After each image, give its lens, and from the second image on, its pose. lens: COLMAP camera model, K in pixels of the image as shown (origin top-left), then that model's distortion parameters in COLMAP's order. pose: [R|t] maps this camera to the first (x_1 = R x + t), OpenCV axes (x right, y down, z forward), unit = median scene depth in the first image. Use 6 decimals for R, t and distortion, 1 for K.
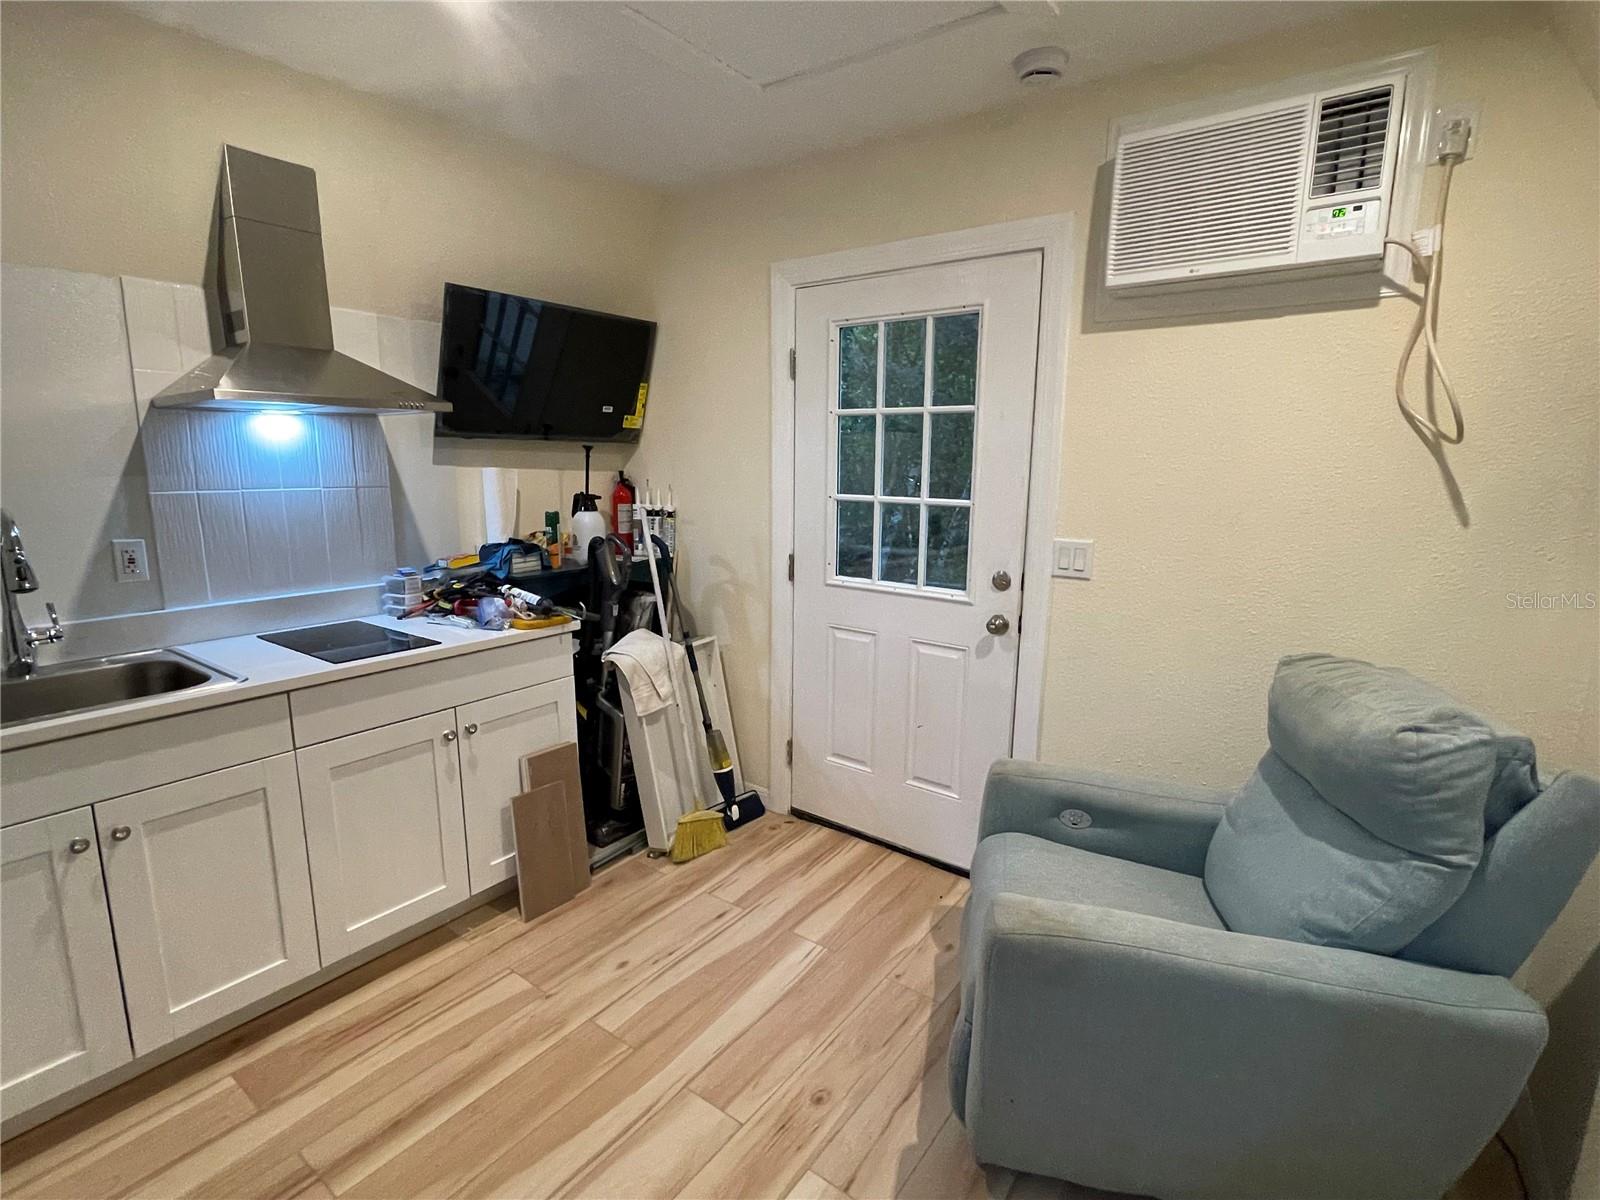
lens RADIAL K [[772.7, 0, 800.0], [0, 772.7, 600.0], [0, 0, 1]] dist [-0.001523, -0.000502]
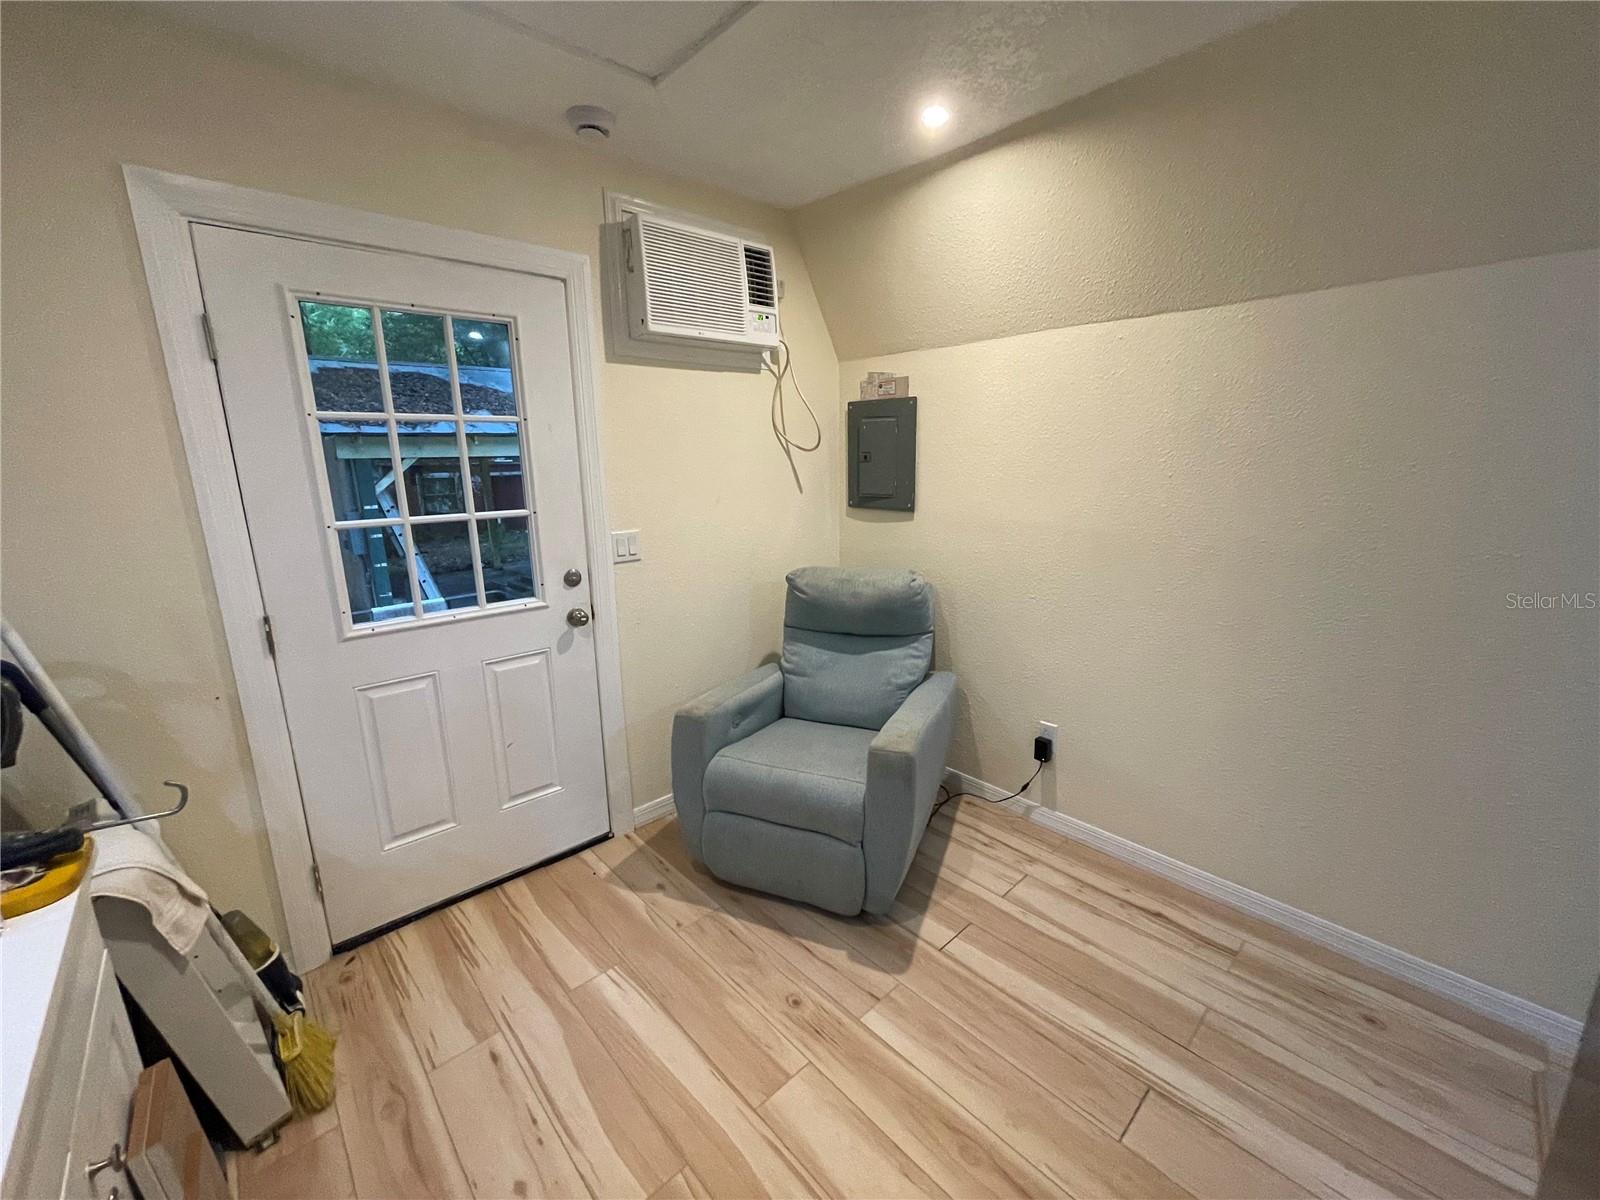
lens RADIAL K [[644.8, 0, 800.0], [0, 644.8, 600.0], [0, 0, 1]] dist [-0.001510, -0.000557]
pose [[0.191448, -0.228059, 0.954640, -0.645664], [0.198468, 0.961534, 0.189904, -0.120048], [-0.961227, 0.153108, 0.229346, 0.544730]]
